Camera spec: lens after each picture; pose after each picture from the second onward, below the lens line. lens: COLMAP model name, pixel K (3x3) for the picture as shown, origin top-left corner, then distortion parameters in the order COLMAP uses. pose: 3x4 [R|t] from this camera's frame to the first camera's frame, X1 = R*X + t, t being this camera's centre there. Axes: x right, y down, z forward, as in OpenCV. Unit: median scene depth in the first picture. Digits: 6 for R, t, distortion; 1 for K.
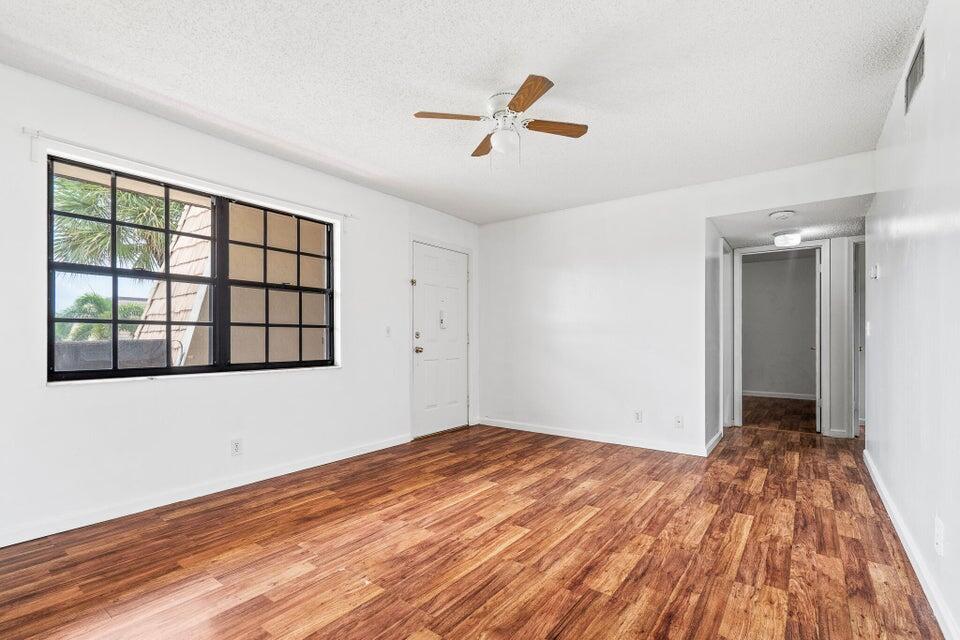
lens RADIAL K [[439.0, 0, 485.2], [0, 439.0, 334.4], [0, 0, 1]] dist [-0.004201, 0.003003]
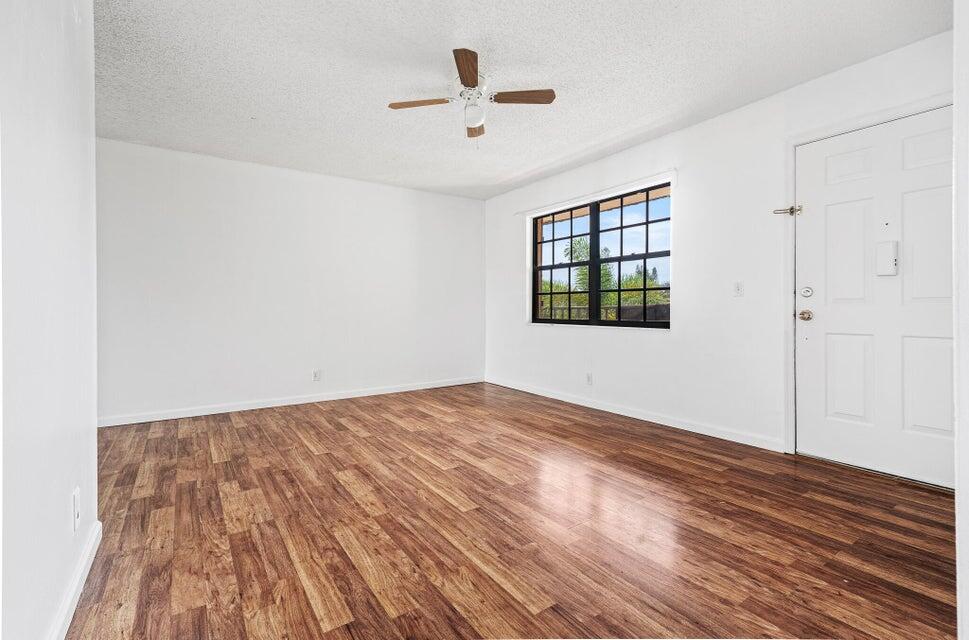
lens RADIAL K [[443.2, 0, 482.5], [0, 443.2, 306.6], [0, 0, 1]] dist [-0.004201, 0.003003]
pose [[-0.332953, -0.003797, -0.942936, 1.025300], [0.011904, 0.999895, -0.008230, 0.038489], [0.942868, -0.013965, -0.332873, 1.332533]]
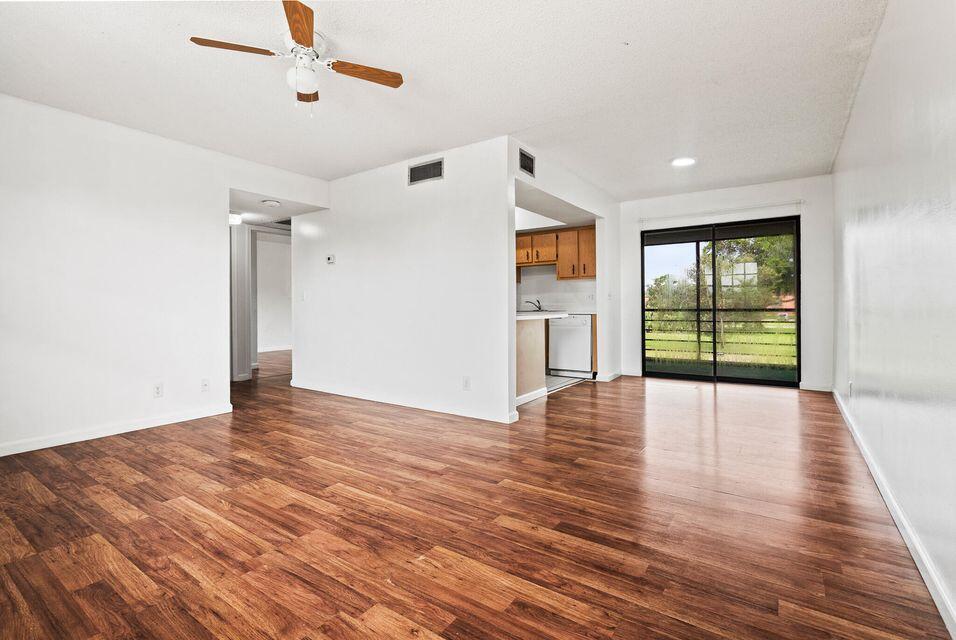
lens RADIAL K [[437.2, 0, 466.1], [0, 437.2, 310.8], [0, 0, 1]] dist [-0.004201, 0.003003]
pose [[-0.006840, -0.009230, 0.999934, -0.825344], [-0.003603, 0.999951, 0.009205, 0.031498], [-0.999970, -0.003539, -0.006873, 0.645738]]
